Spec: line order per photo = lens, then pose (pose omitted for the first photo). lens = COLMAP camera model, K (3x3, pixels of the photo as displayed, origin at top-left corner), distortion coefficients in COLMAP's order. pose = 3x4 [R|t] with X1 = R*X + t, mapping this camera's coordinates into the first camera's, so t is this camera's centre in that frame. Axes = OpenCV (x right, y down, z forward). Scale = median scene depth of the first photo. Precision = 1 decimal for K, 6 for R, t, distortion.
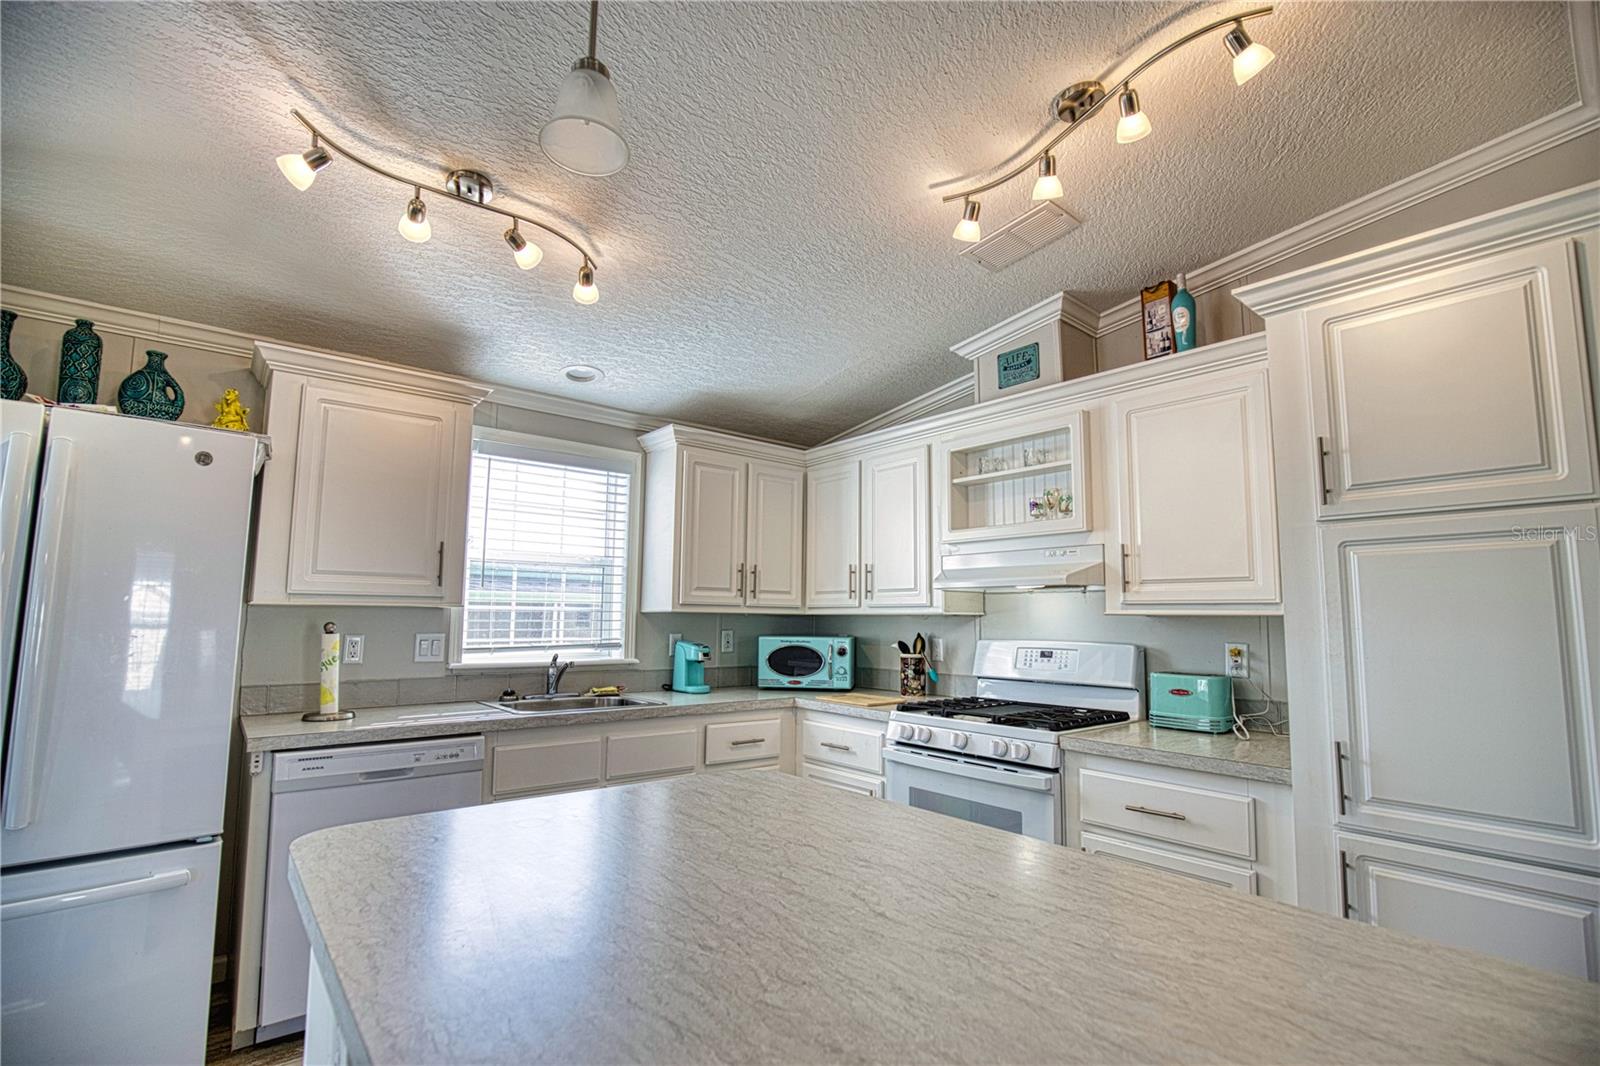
lens RADIAL K [[743.5, 0, 815.9], [0, 743.5, 541.2], [0, 0, 1]] dist [-0.009332, -0.001203]
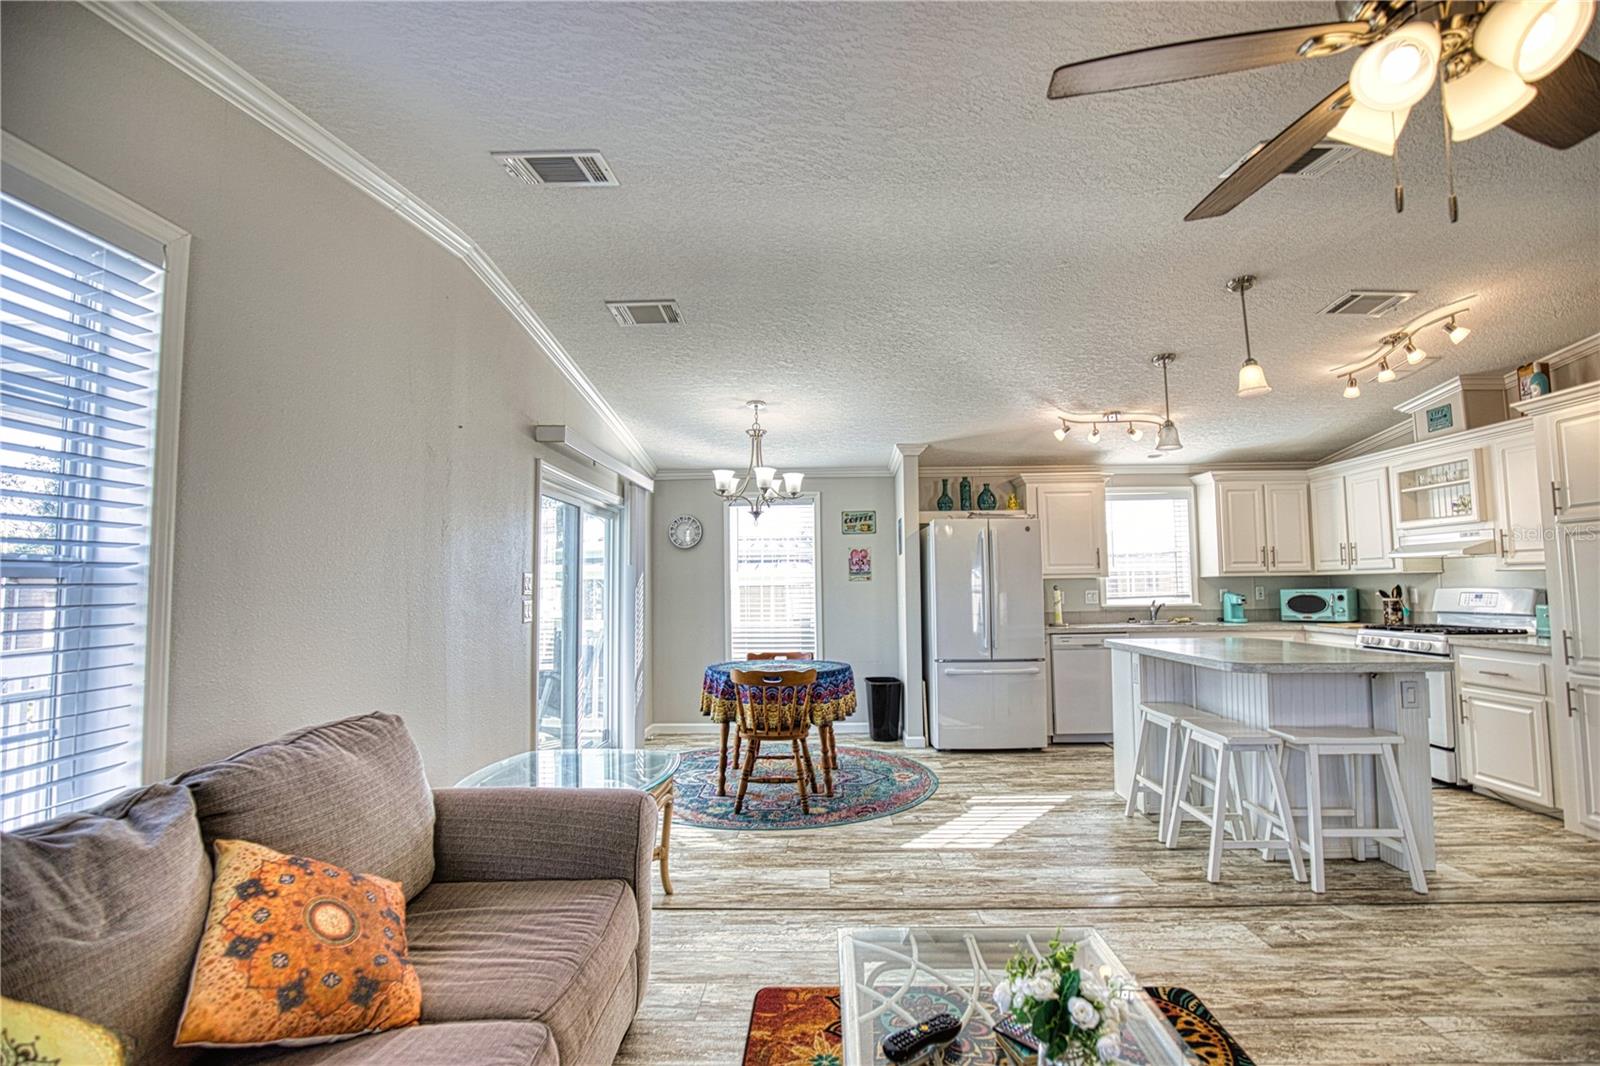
lens RADIAL K [[743.5, 0, 815.9], [0, 743.5, 541.2], [0, 0, 1]] dist [-0.009332, -0.001203]
pose [[0.751953, -0.061698, -0.656324, 0.251791], [0.092158, 0.995672, 0.011986, -0.099695], [0.652744, -0.069499, 0.754384, -0.967941]]
